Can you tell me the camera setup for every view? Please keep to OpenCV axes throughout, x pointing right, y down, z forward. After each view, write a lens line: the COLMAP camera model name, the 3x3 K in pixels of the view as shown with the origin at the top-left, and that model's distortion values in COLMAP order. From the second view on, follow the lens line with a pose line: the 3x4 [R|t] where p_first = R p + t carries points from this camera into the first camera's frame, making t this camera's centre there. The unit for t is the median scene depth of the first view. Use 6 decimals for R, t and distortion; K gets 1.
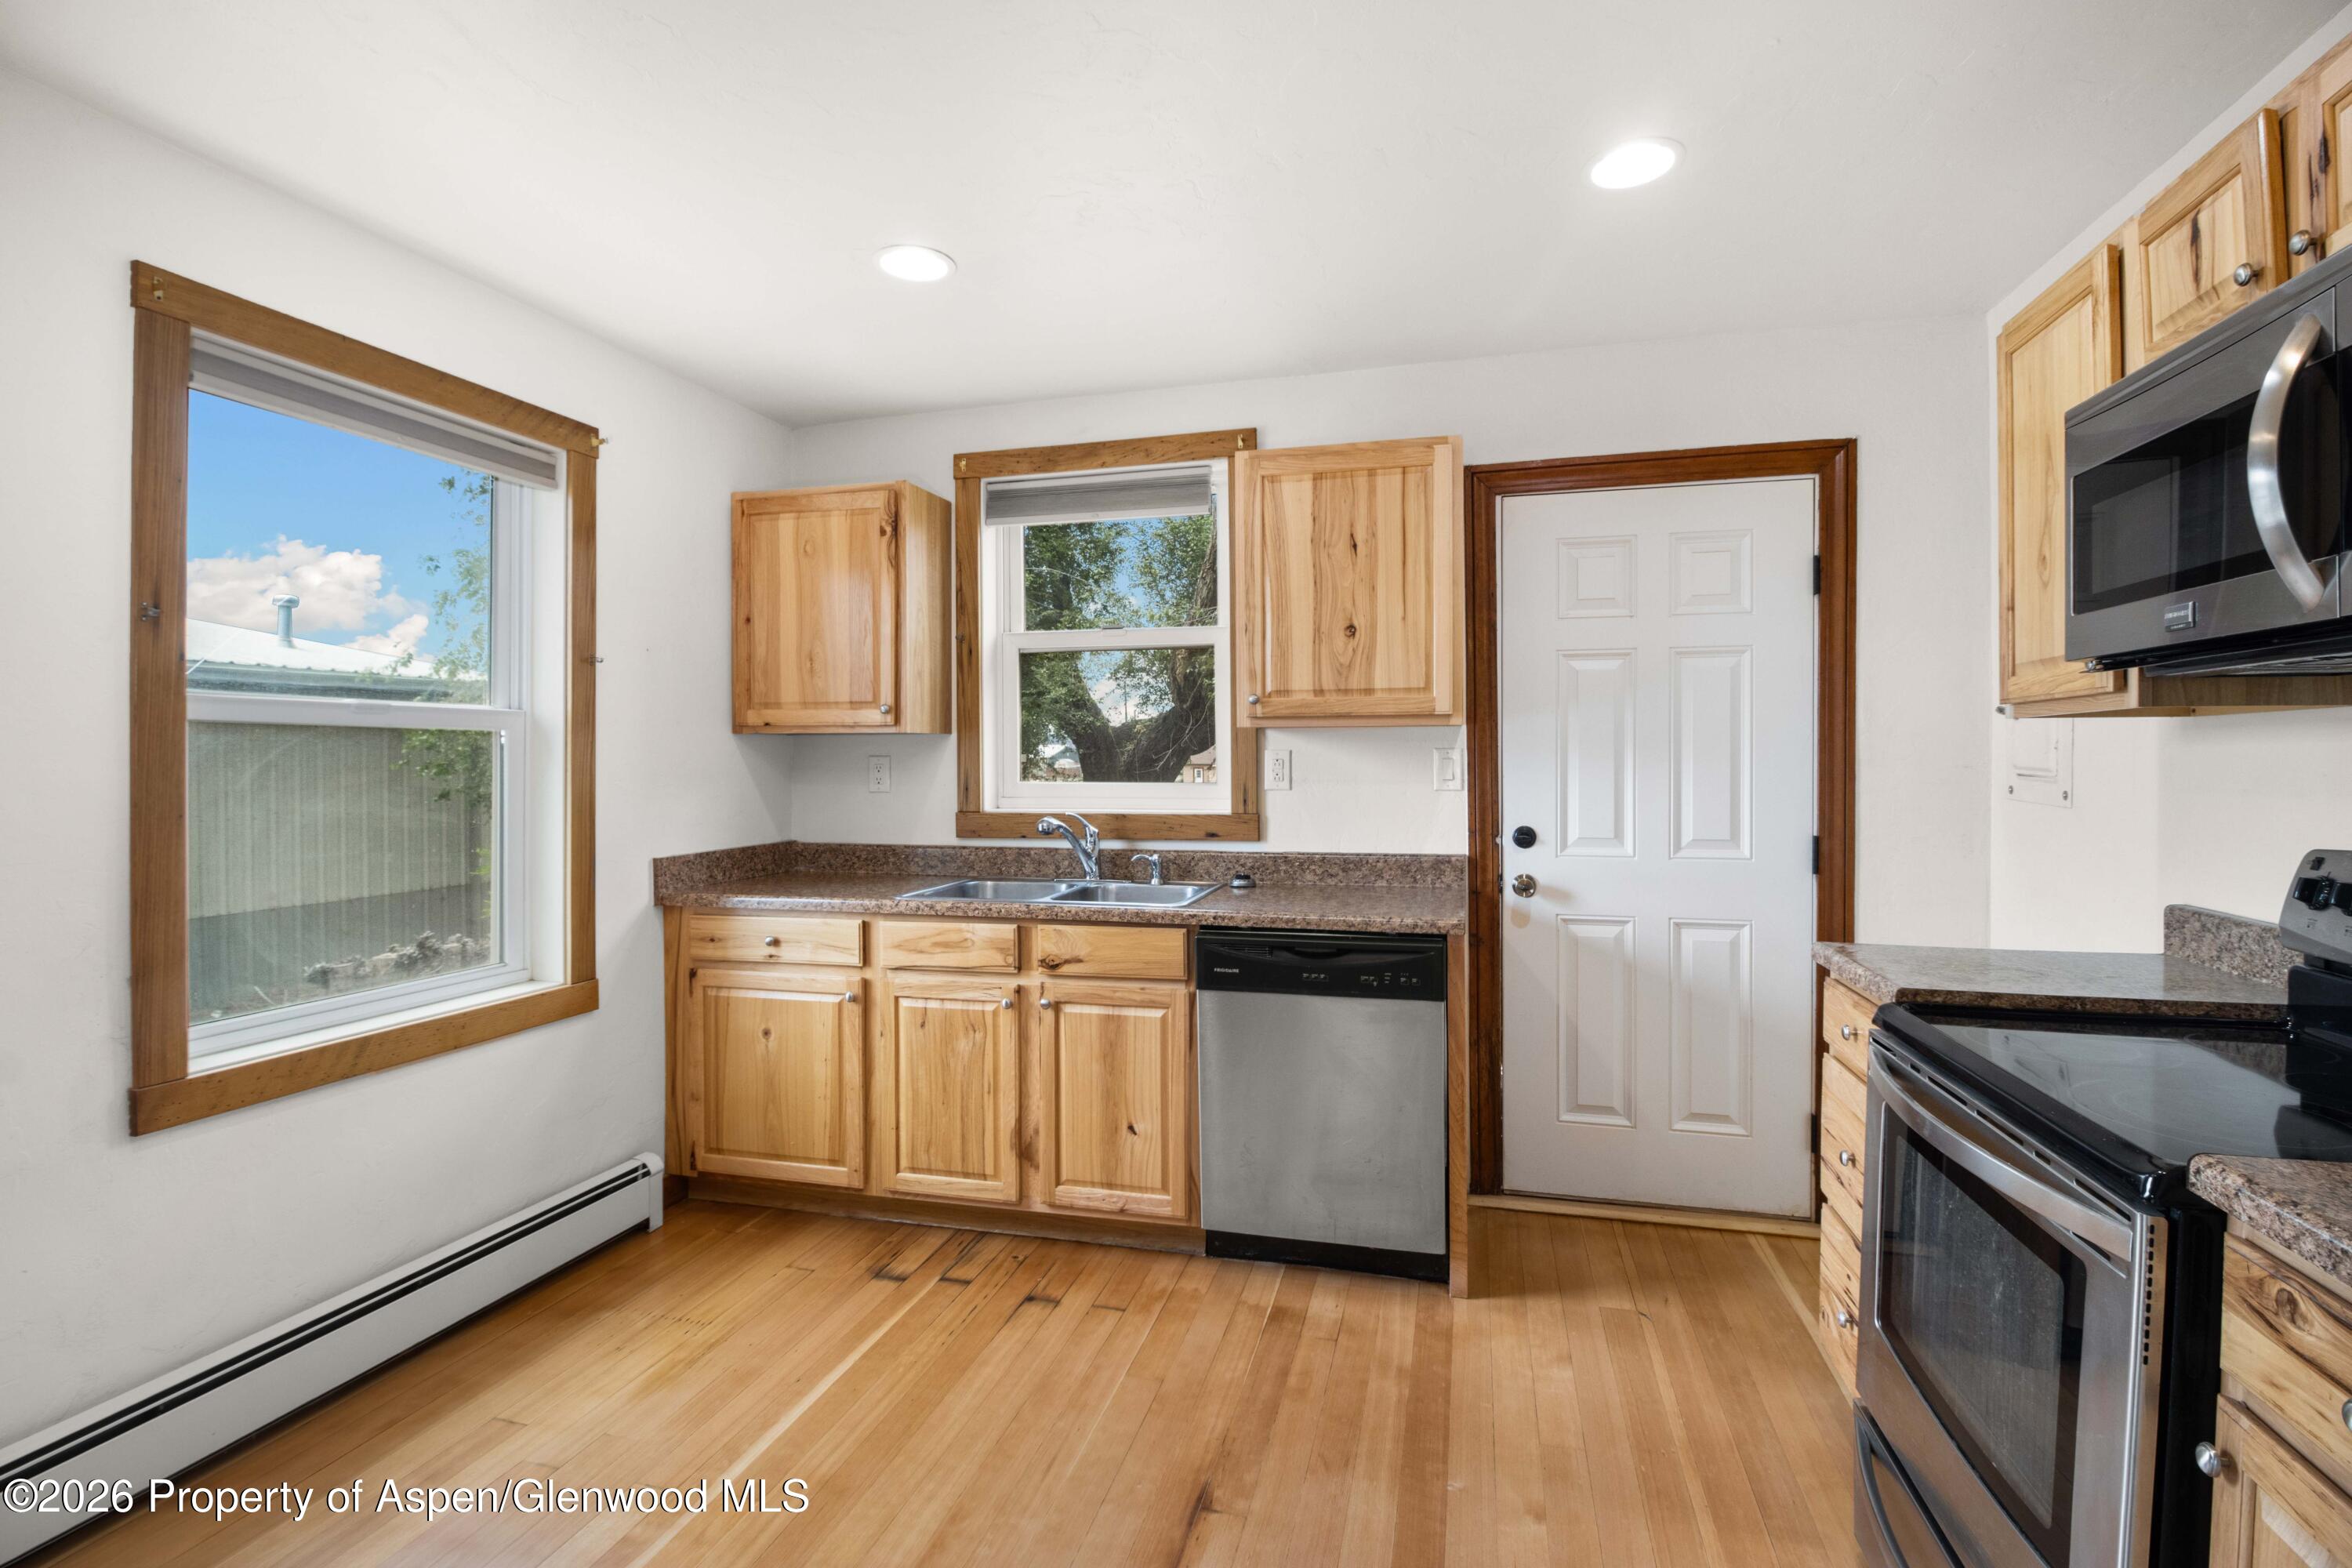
lens RADIAL K [[1140.4, 0, 1265.6], [0, 1140.4, 764.8], [0, 0, 1]] dist [-0.012918, -0.001080]
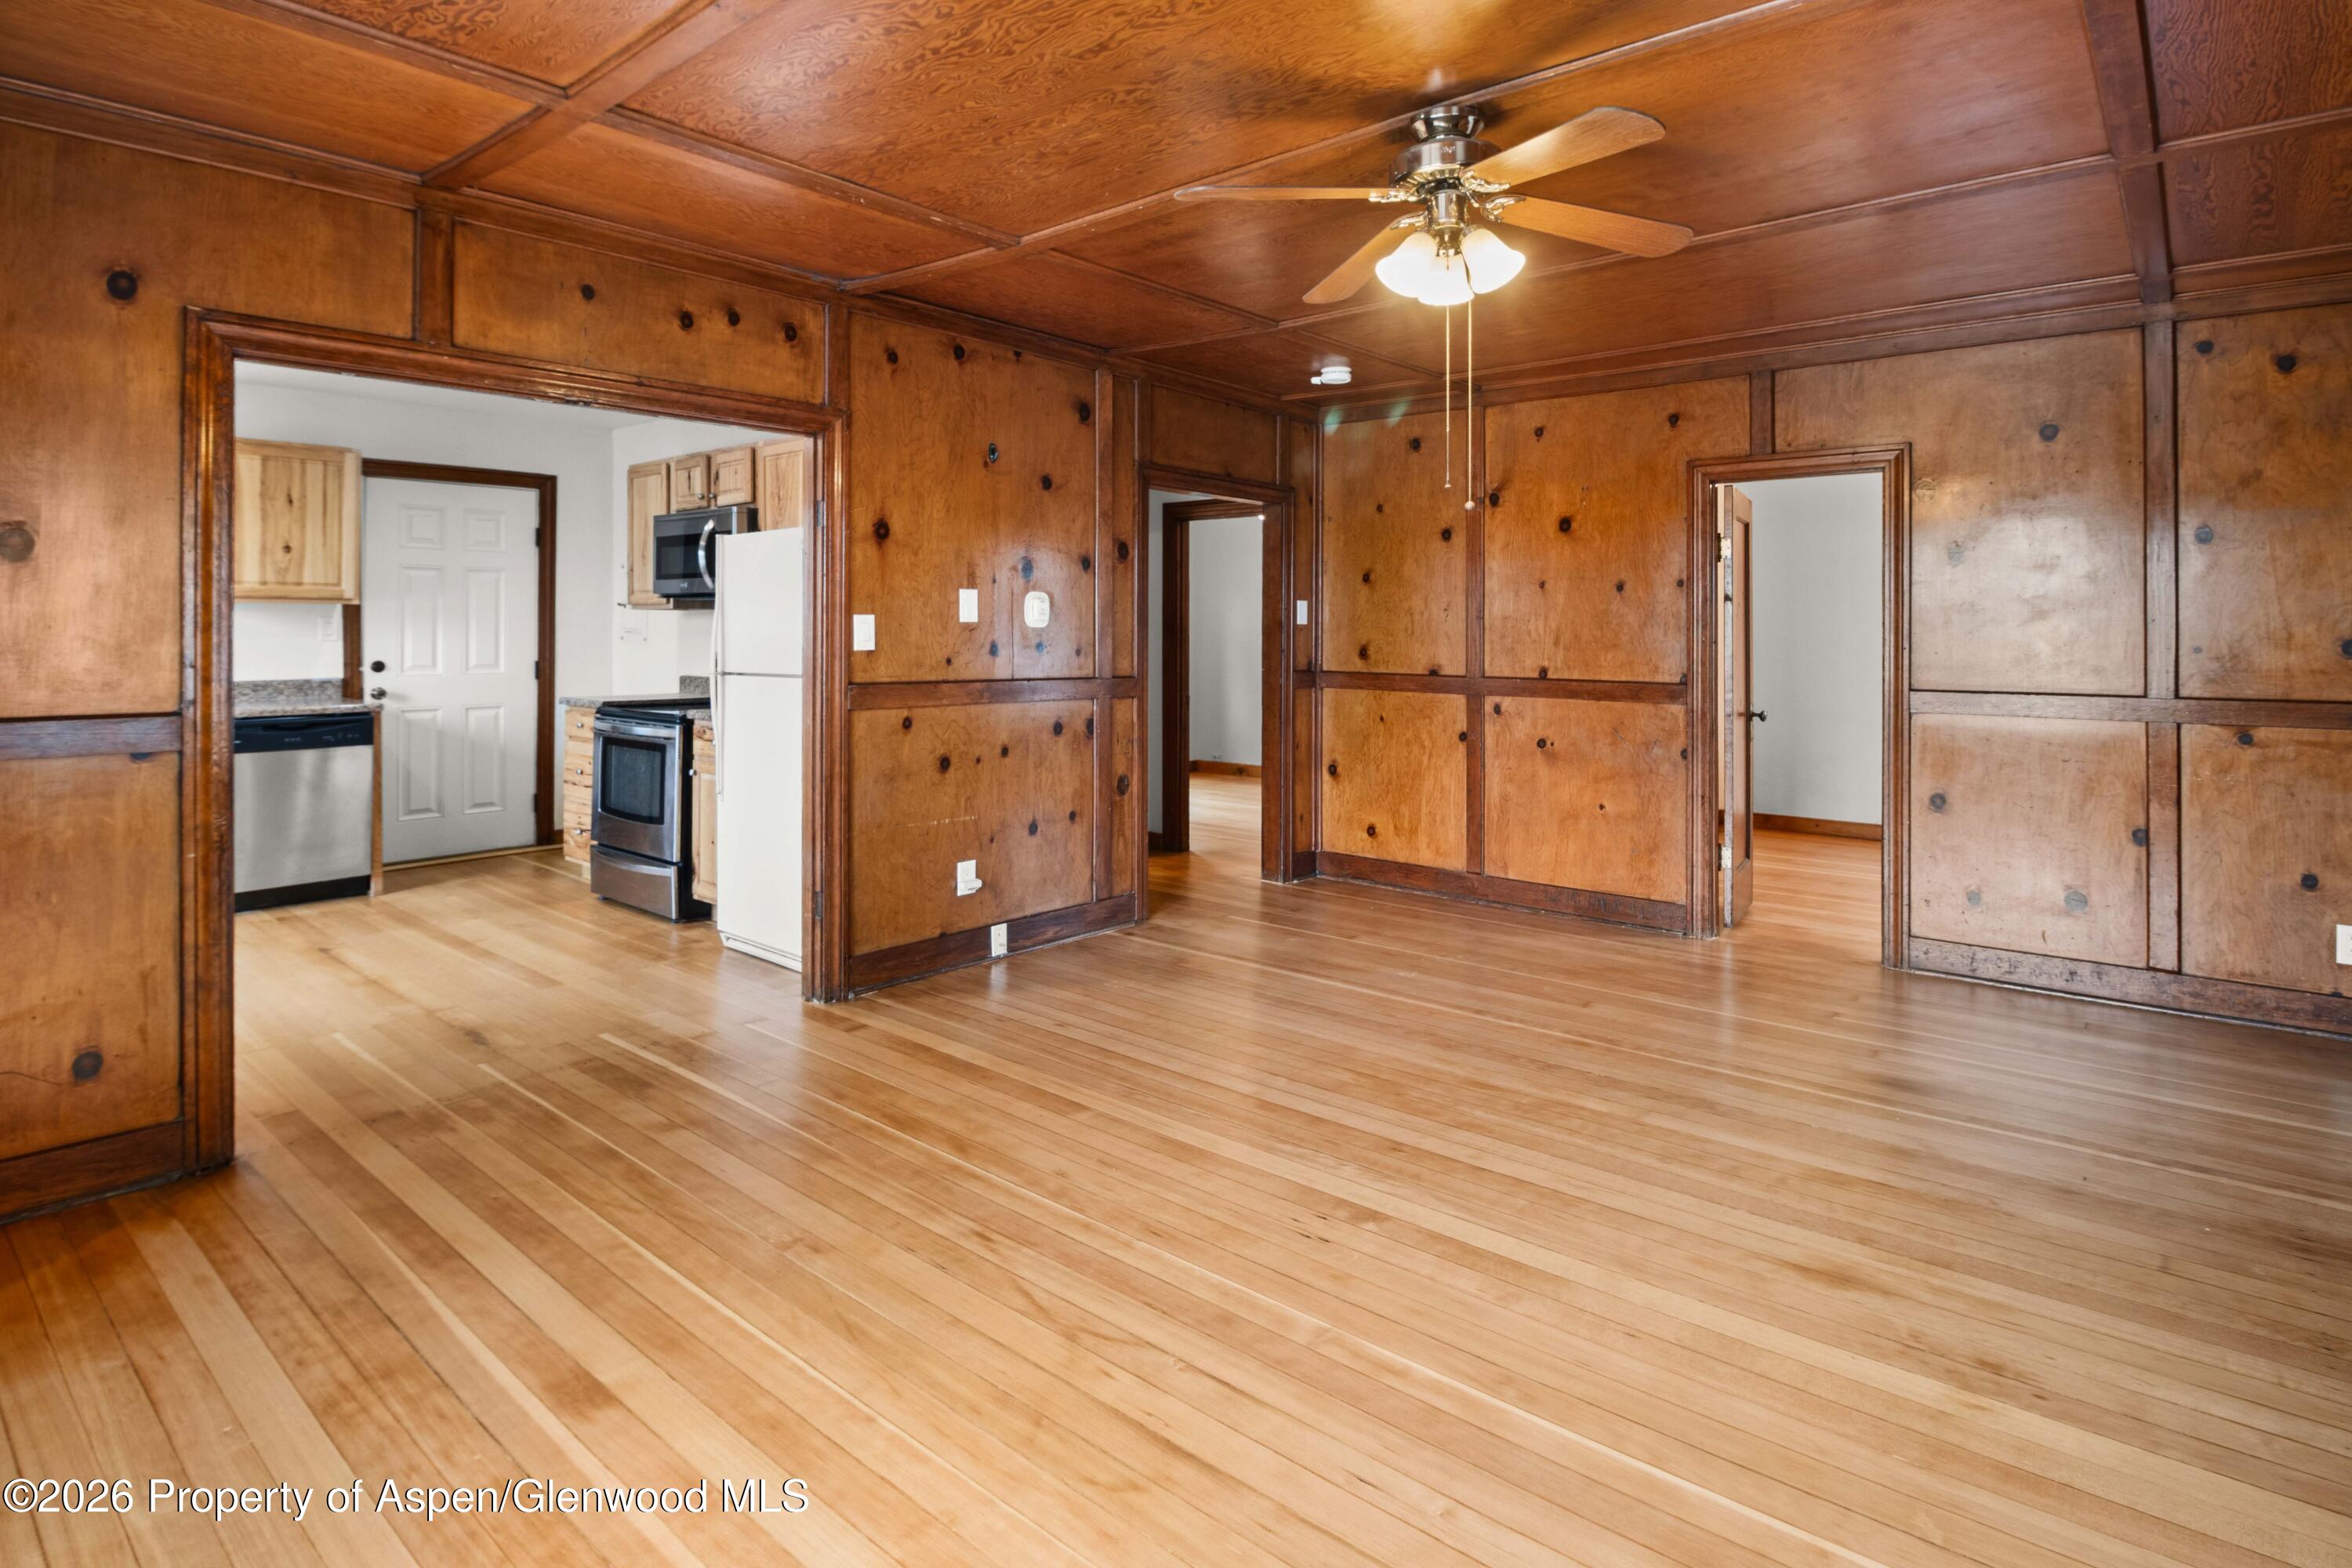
lens RADIAL K [[1191.1, 0, 1125.6], [0, 1191.1, 629.7], [0, 0, 1]] dist [-0.002177, -0.000325]
pose [[0.505189, 0.002670, 0.863004, -0.831319], [-0.001258, 0.999996, -0.002357, 0.008500], [-0.863008, 0.000105, 0.505191, -1.009411]]
